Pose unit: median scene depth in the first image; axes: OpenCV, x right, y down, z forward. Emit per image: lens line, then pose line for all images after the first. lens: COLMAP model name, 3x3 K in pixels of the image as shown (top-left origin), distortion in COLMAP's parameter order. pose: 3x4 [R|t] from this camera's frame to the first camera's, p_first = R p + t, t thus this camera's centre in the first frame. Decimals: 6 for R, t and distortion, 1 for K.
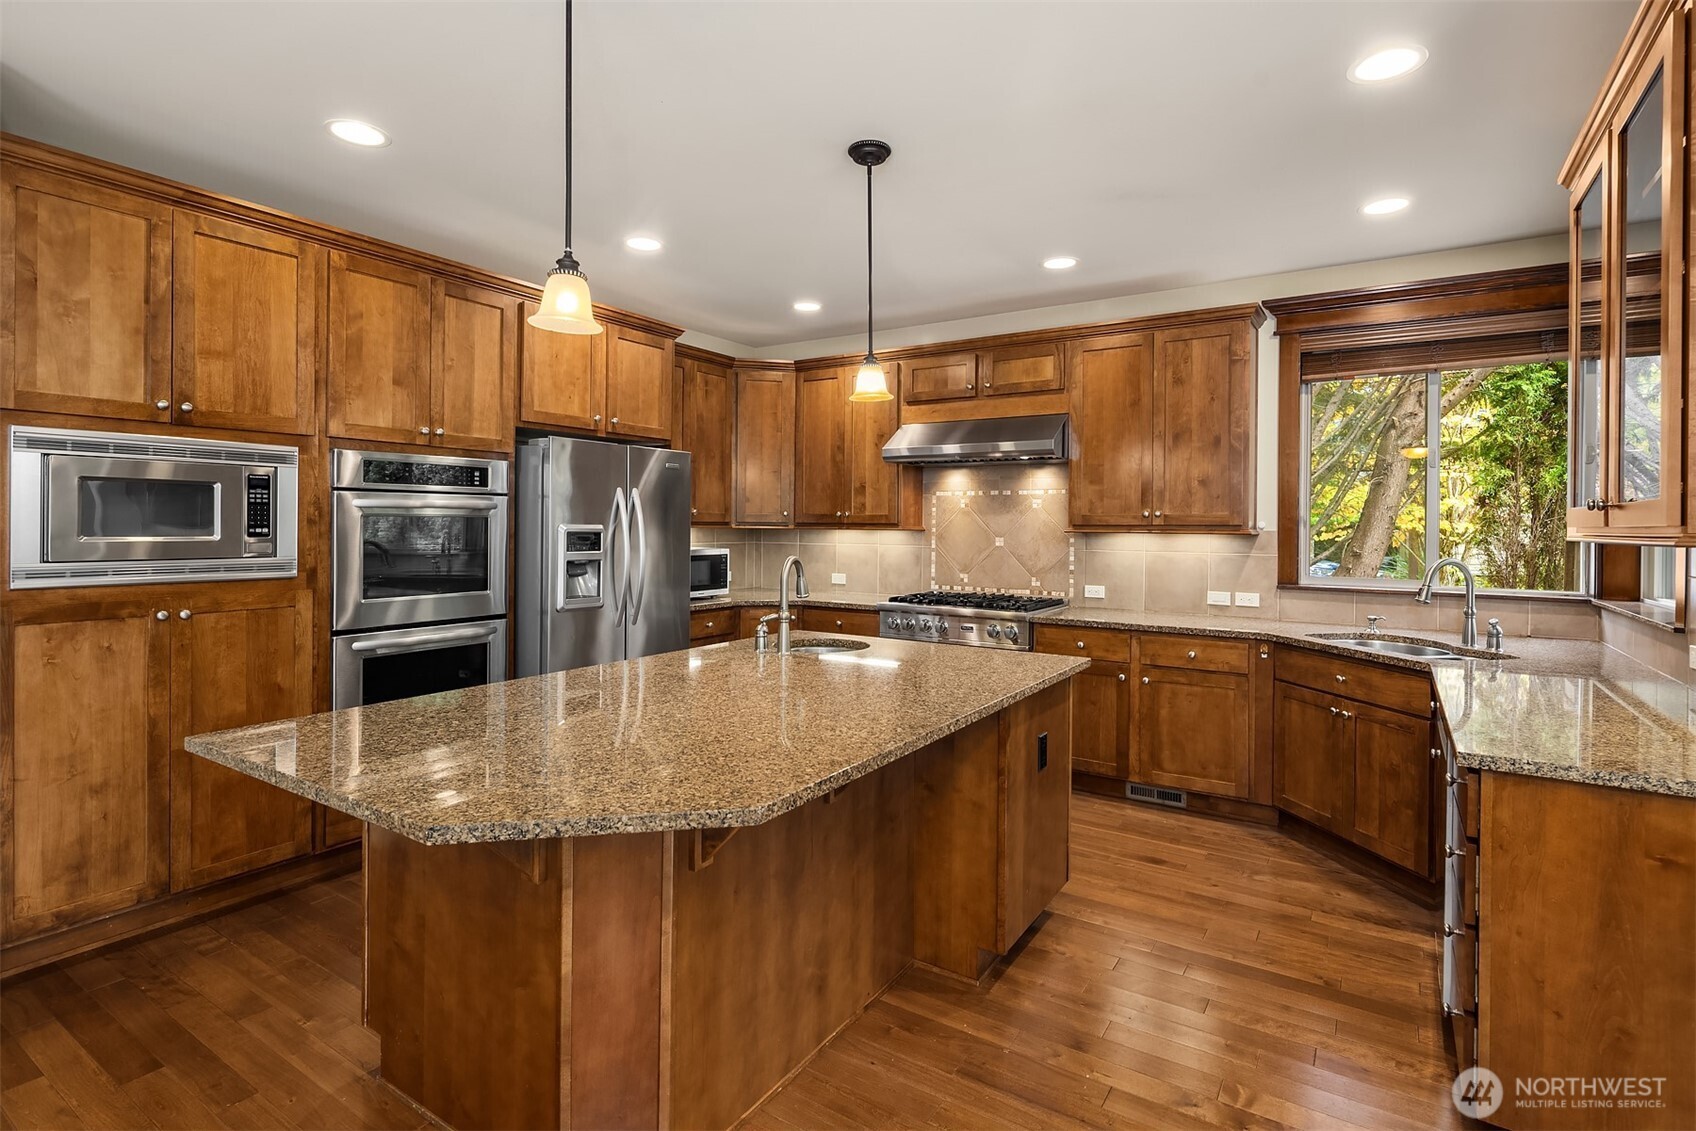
lens RADIAL K [[818.9, 0, 847.1], [0, 818.9, 529.3], [0, 0, 1]] dist [-0.001353, -0.000284]
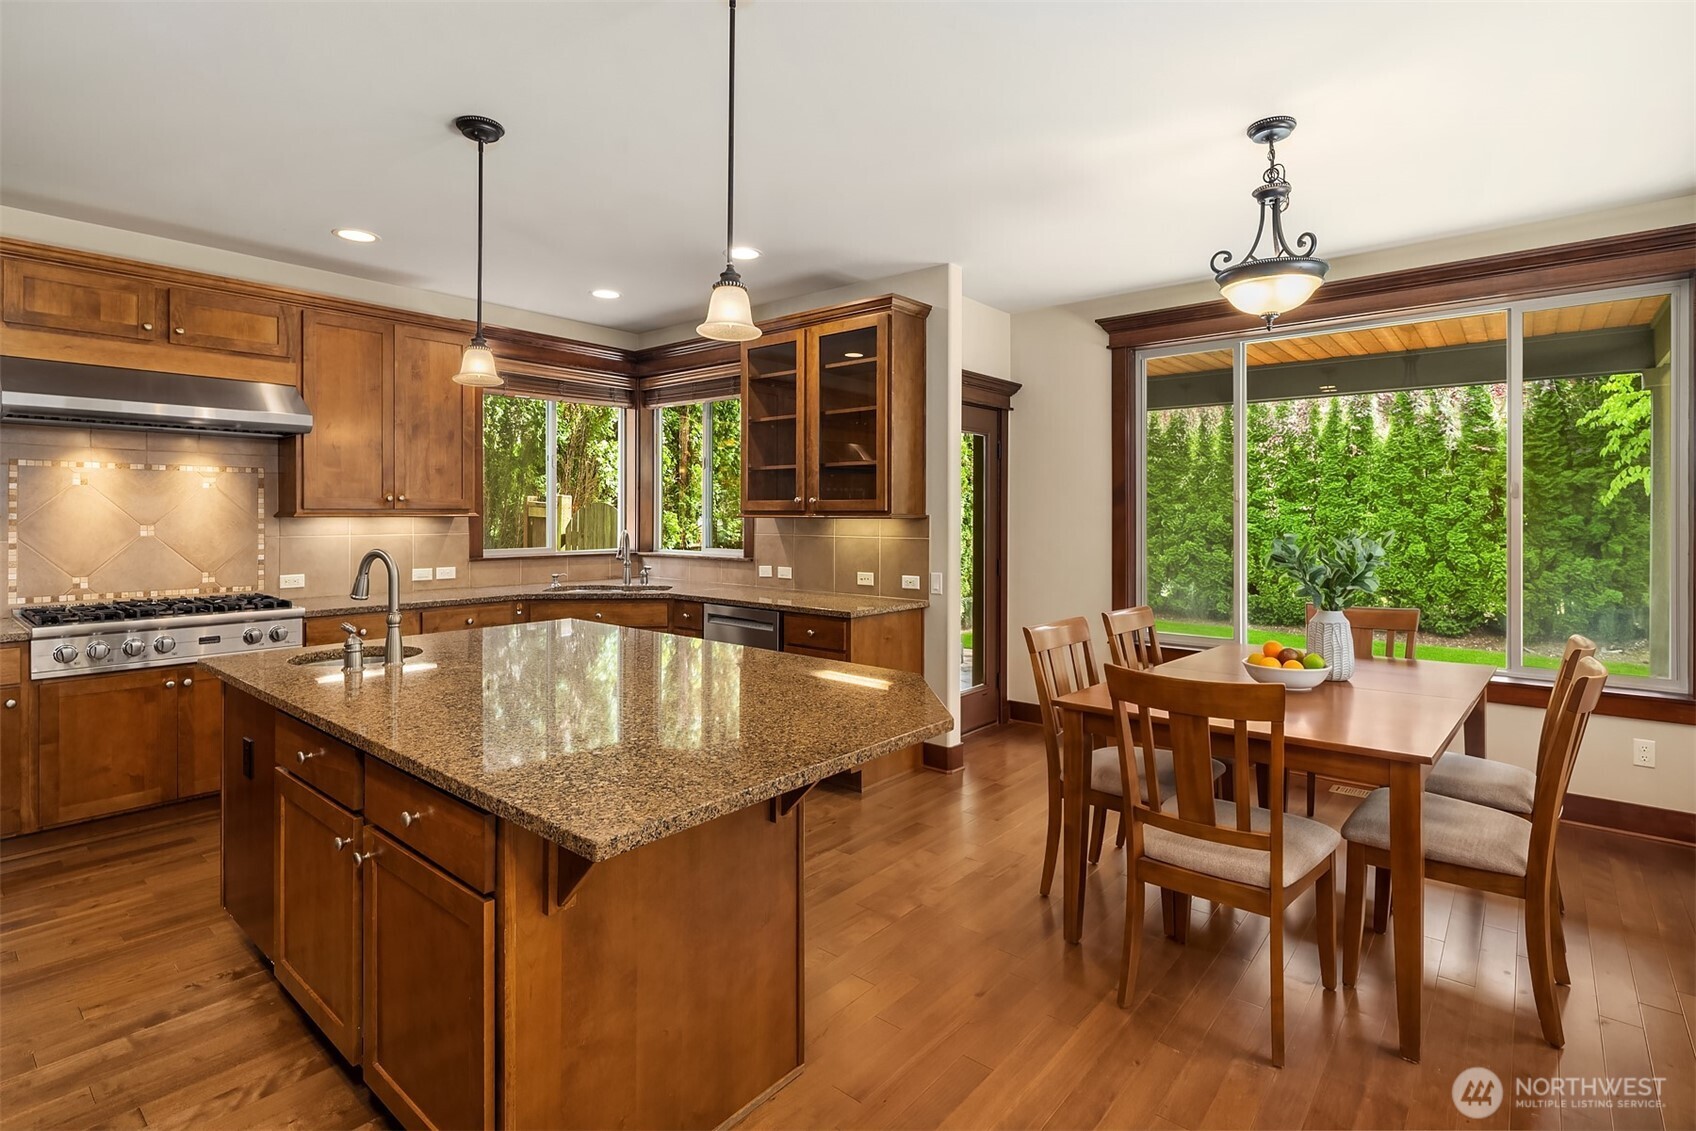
lens RADIAL K [[818.9, 0, 847.1], [0, 818.9, 529.3], [0, 0, 1]] dist [-0.001353, -0.000284]
pose [[0.123238, -0.029860, 0.991928, -0.585838], [0.004052, 0.999554, 0.029587, -0.007769], [-0.992369, 0.000373, 0.123304, 0.293543]]
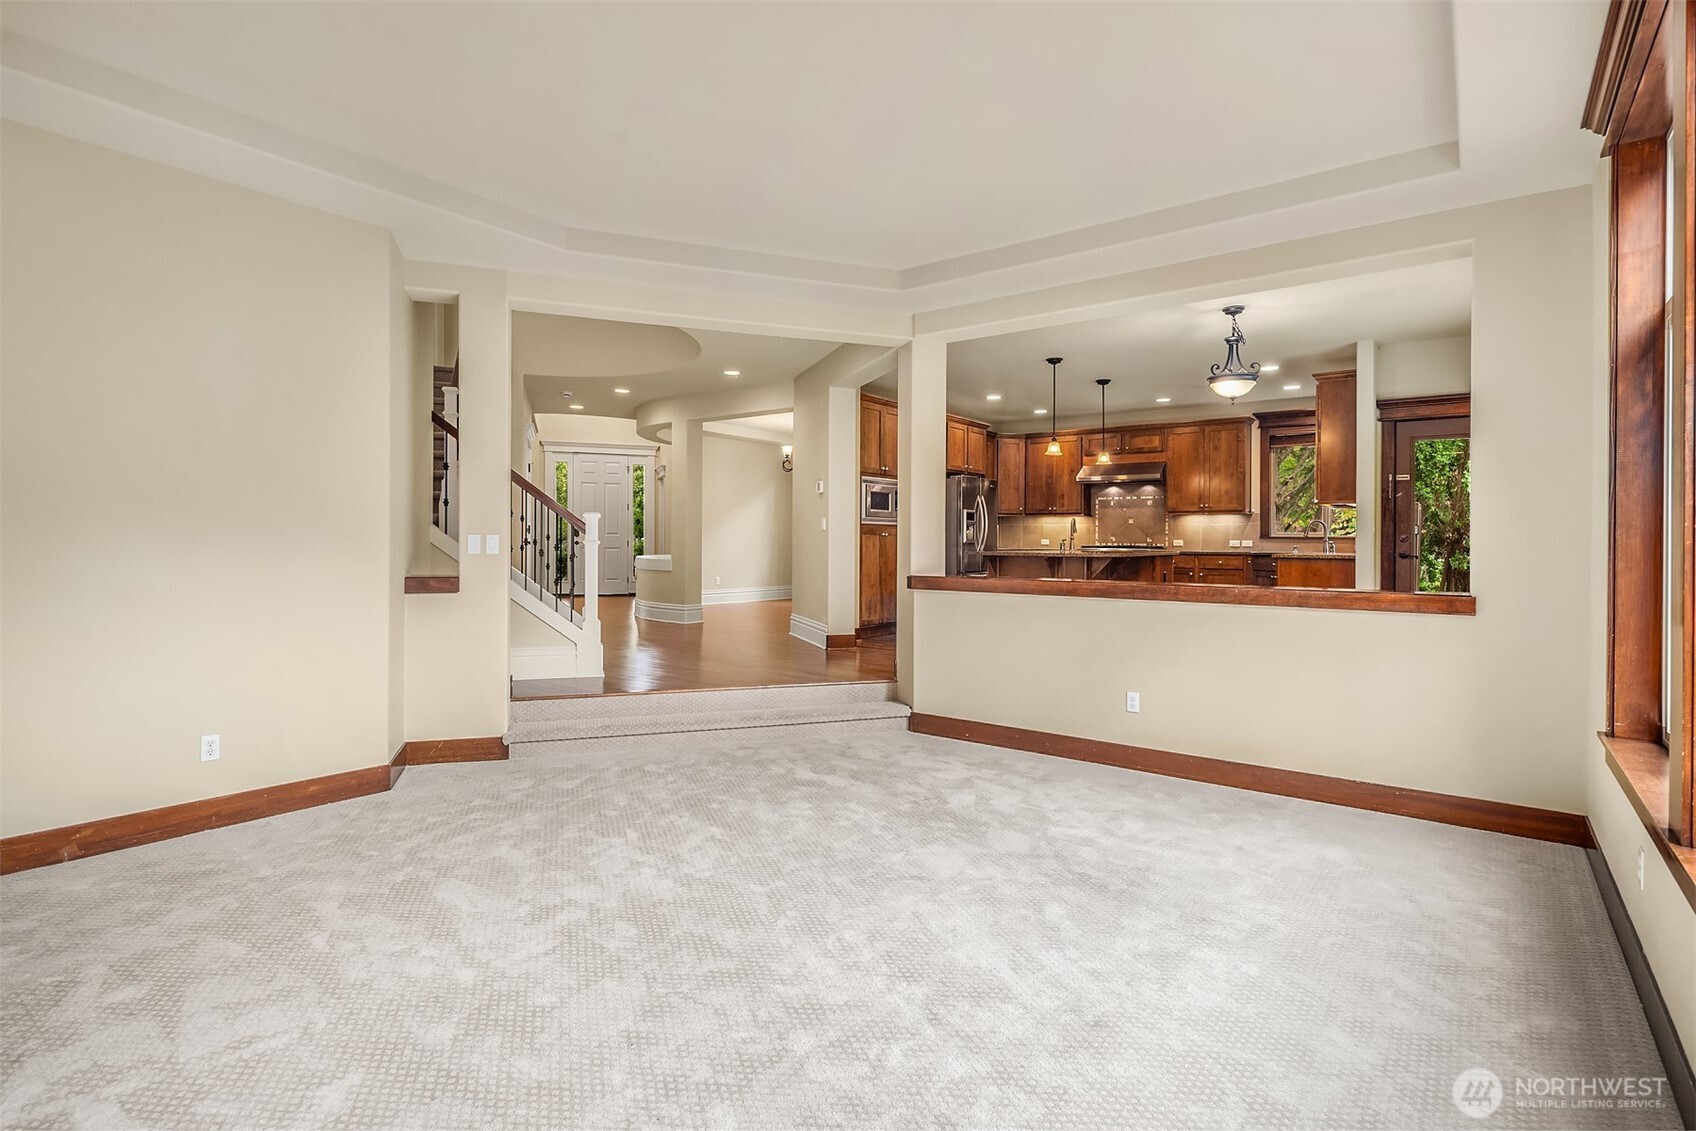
lens RADIAL K [[819.9, 0, 846.0], [0, 819.9, 543.3], [0, 0, 1]] dist [-0.000783, -0.000673]
pose [[0.996963, 0.000611, -0.077870, -0.444748], [-0.001053, 0.999984, -0.005638, 0.099142], [0.077865, 0.005703, 0.996948, -1.353985]]
